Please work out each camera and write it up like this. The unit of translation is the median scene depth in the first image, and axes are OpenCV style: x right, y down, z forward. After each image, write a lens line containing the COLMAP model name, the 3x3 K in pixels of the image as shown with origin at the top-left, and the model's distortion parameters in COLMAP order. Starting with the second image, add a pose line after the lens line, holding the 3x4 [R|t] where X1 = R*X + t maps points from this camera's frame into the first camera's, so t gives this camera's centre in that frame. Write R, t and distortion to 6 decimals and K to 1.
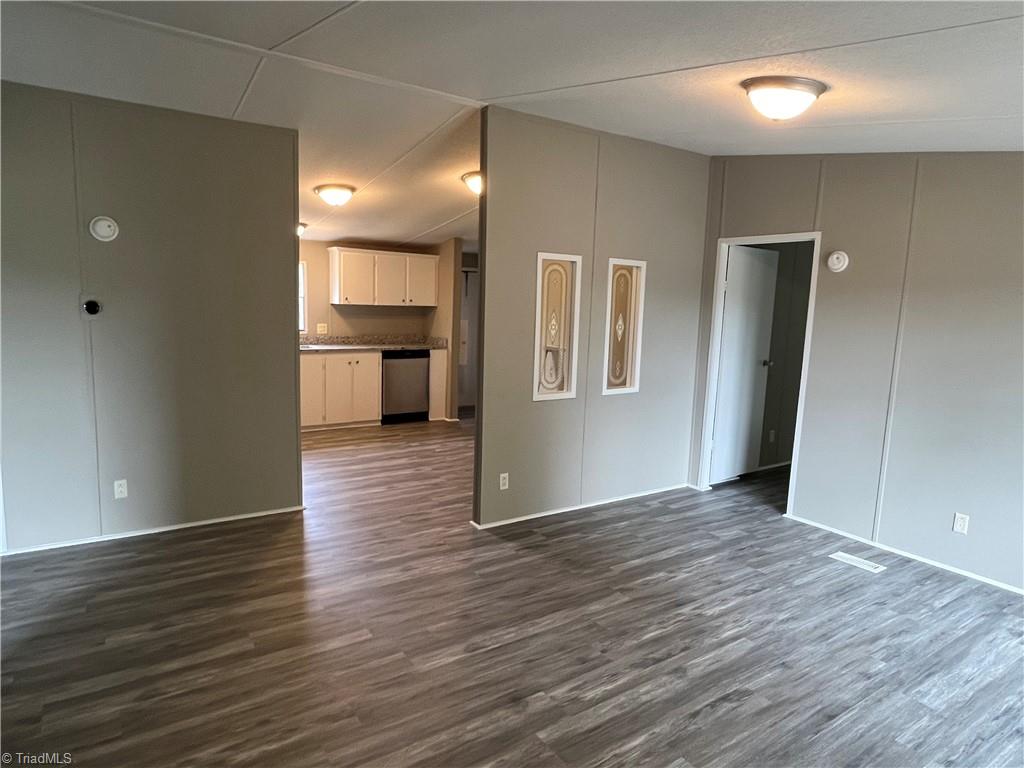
lens RADIAL K [[628.5, 0, 512.0], [0, 628.5, 384.0], [0, 0, 1]] dist [-0.005296, -0.002384]
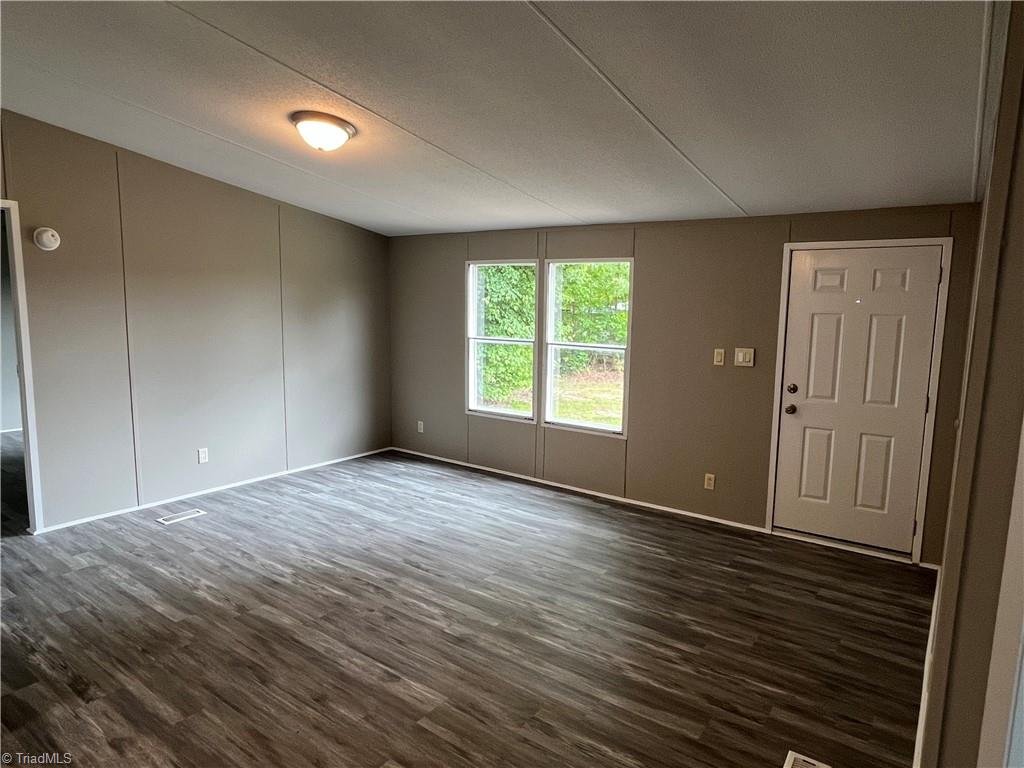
lens RADIAL K [[628.5, 0, 512.0], [0, 628.5, 384.0], [0, 0, 1]] dist [-0.005296, -0.002384]
pose [[-0.346370, -0.163440, 0.923751, -0.704966], [0.092320, 0.973987, 0.206944, -0.136101], [-0.933544, 0.156960, -0.322271, 0.825963]]
